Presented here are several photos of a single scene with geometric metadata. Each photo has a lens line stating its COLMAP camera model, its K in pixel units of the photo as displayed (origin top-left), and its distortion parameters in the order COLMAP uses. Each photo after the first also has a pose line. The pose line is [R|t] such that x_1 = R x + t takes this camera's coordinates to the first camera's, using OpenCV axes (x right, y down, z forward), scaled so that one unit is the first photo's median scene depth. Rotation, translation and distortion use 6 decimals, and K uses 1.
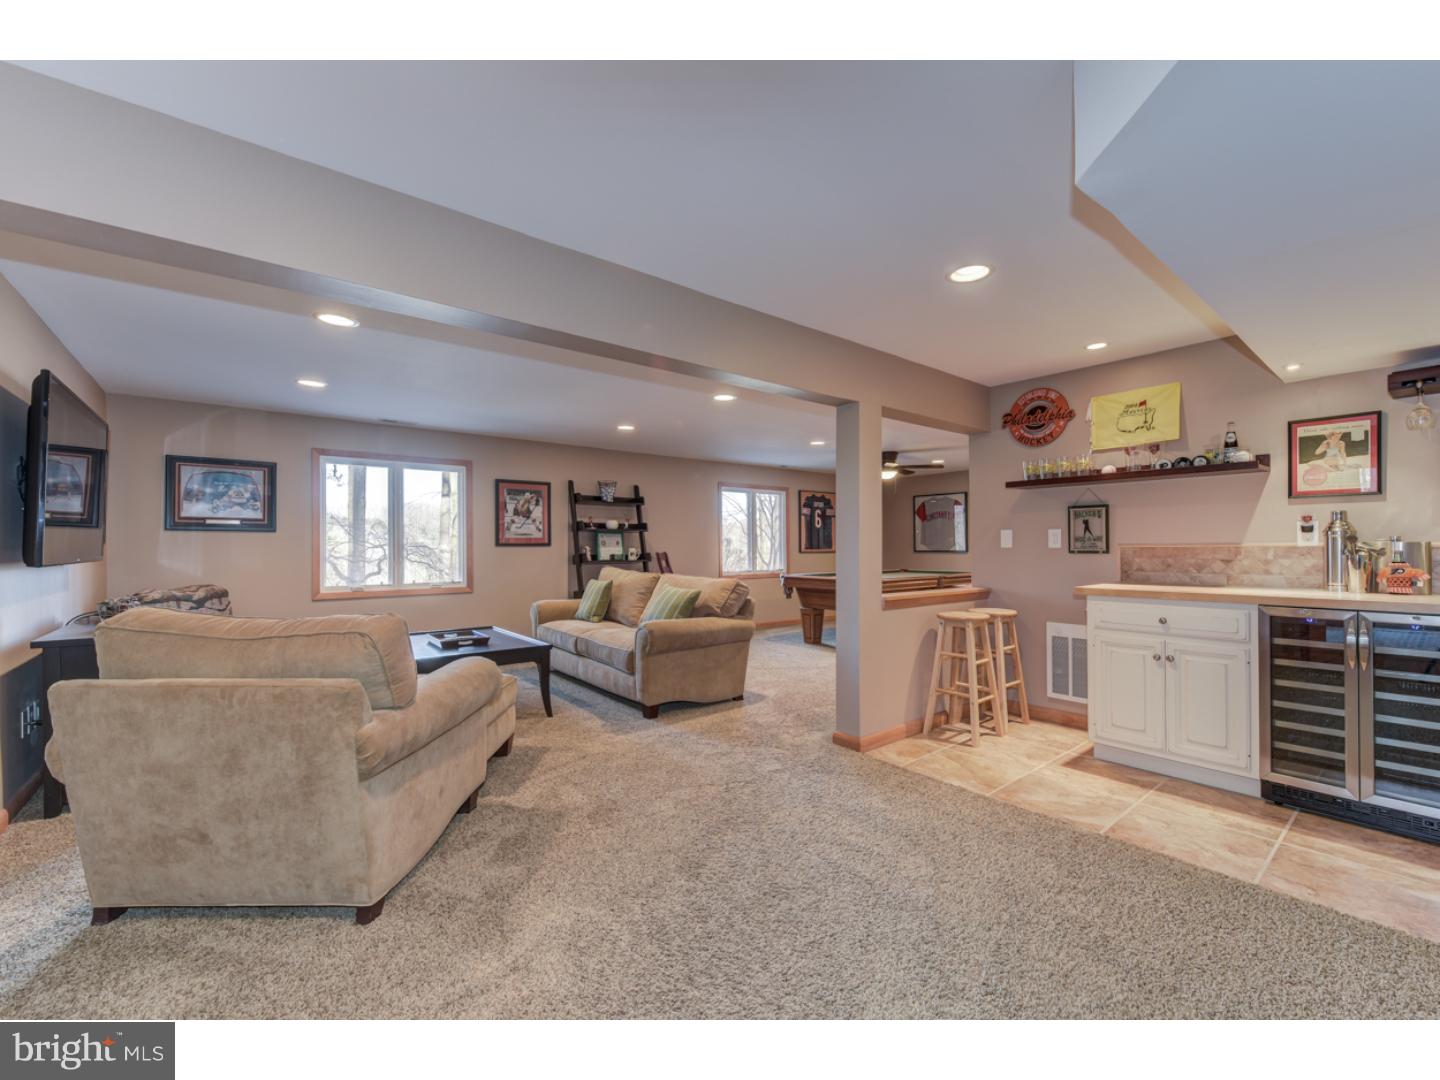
lens RADIAL K [[596.2, 0, 732.9], [0, 596.2, 541.0], [0, 0, 1]] dist [-0.001588, -0.000049]
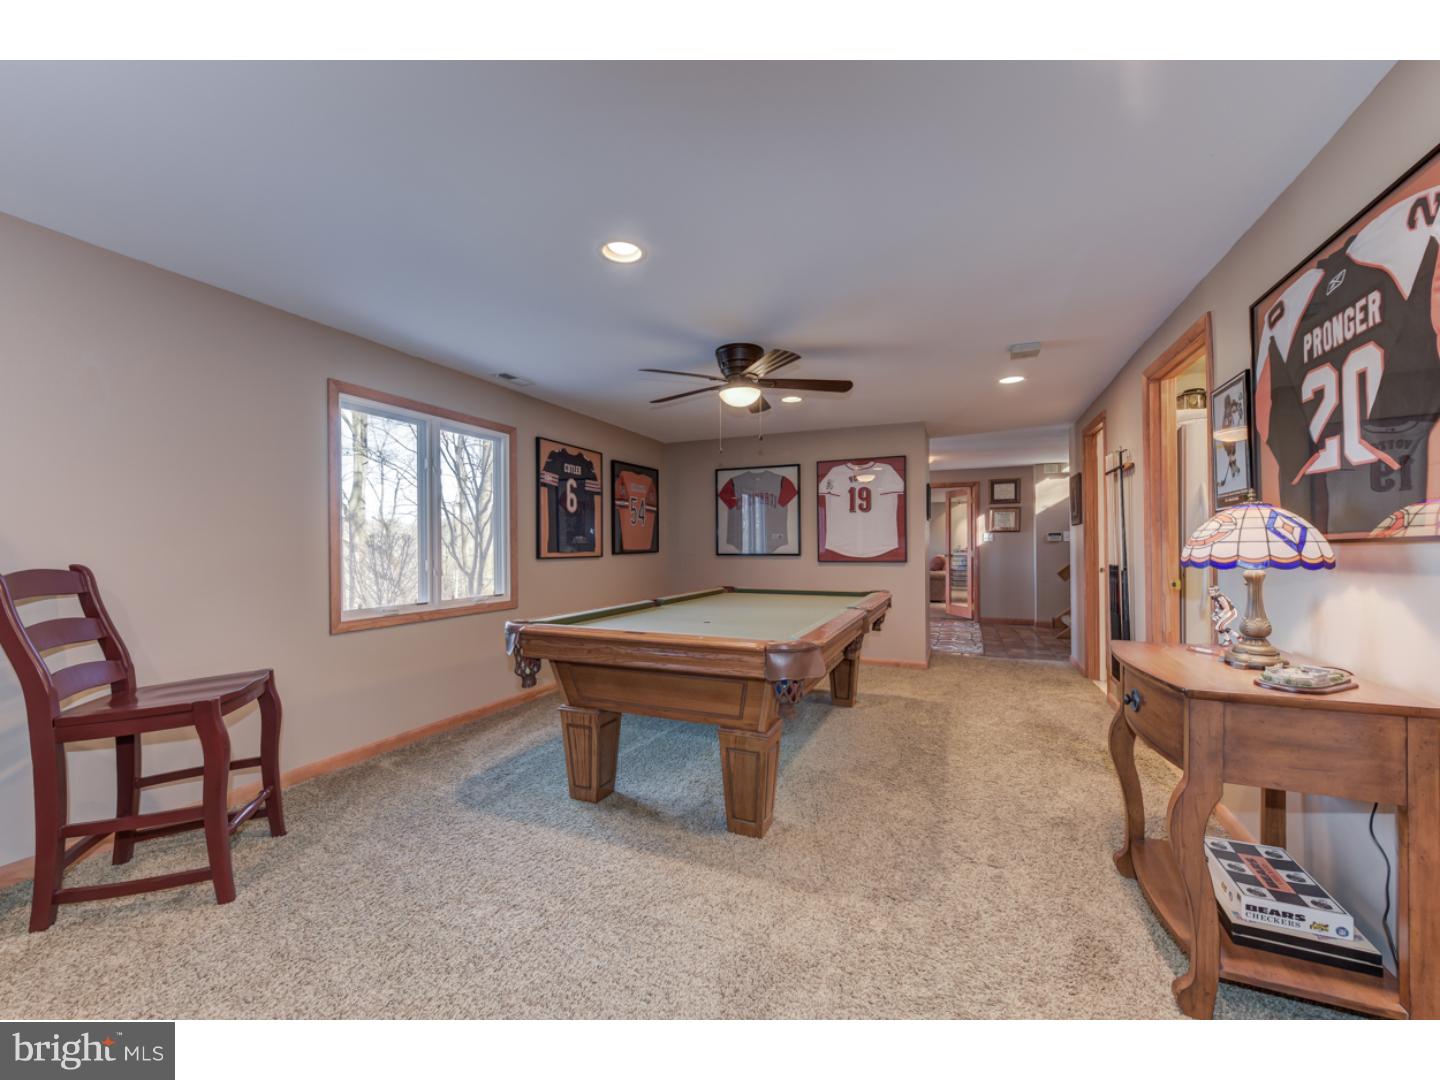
lens RADIAL K [[570.8, 0, 714.2], [0, 570.8, 546.9], [0, 0, 1]] dist [0.000169, -0.000425]
pose [[0.896800, 0.001127, 0.442434, 0.090777], [-0.004372, 0.999970, 0.006316, 0.014620], [-0.442414, -0.007599, 0.896779, 1.420765]]
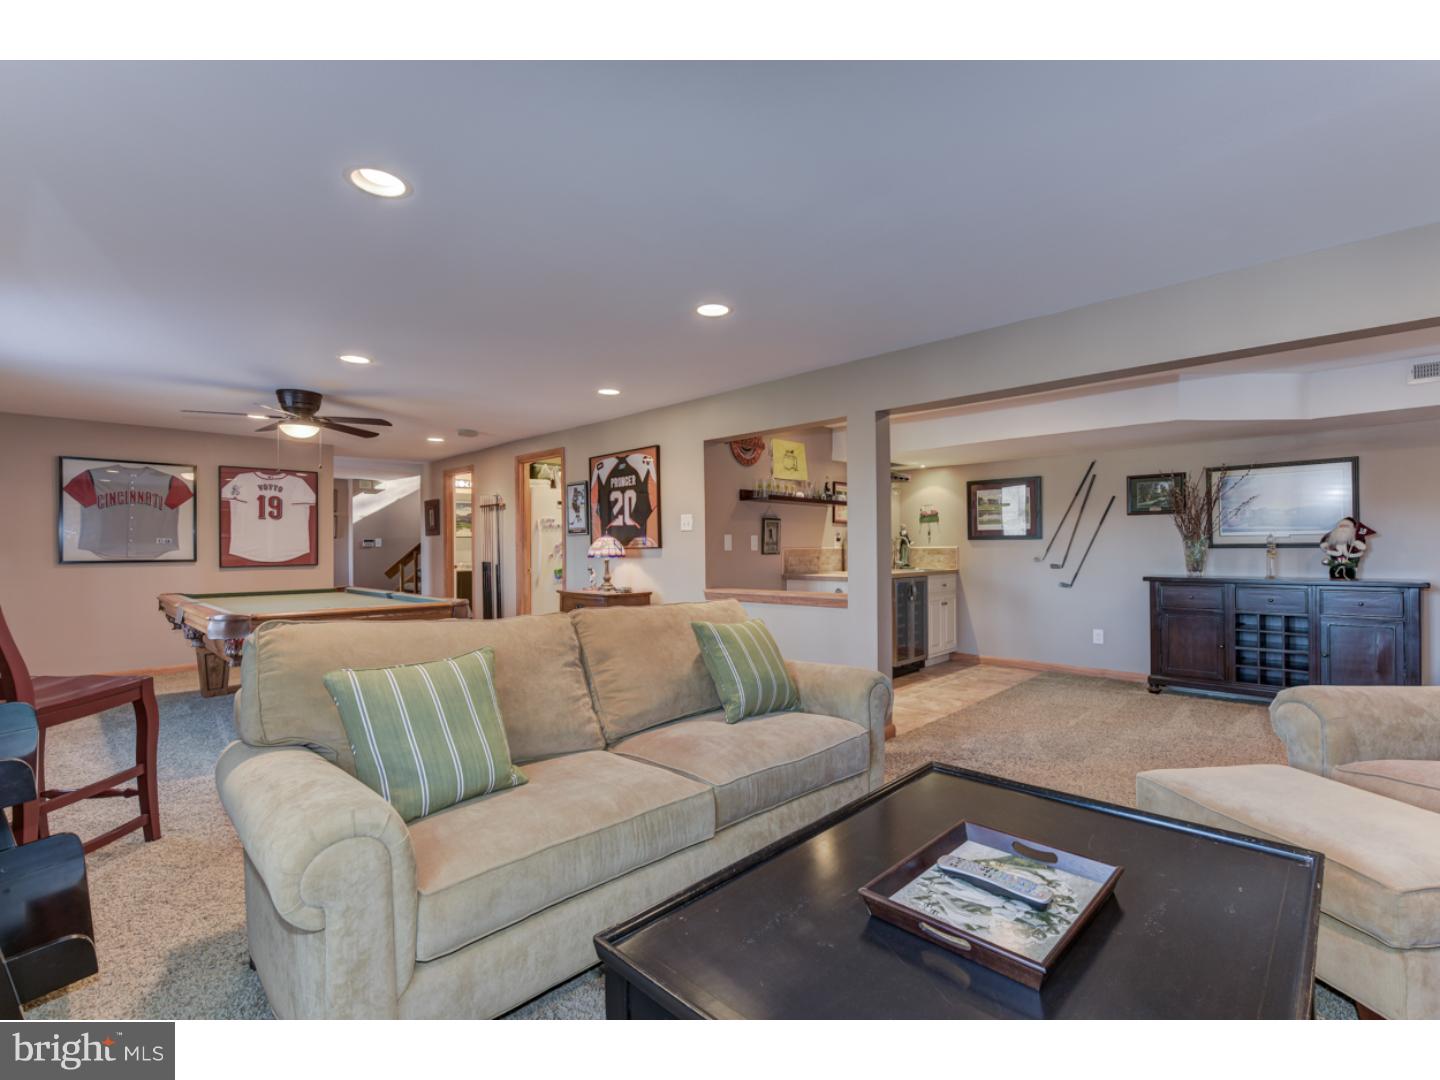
lens RADIAL K [[633.5, 0, 725.7], [0, 633.5, 547.1], [0, 0, 1]] dist [0.000428, -0.000369]
pose [[-0.105838, 0.005956, 0.994366, -0.976728], [-0.003400, 0.999974, -0.006352, 0.016621], [-0.994378, -0.004053, -0.105815, 1.530874]]
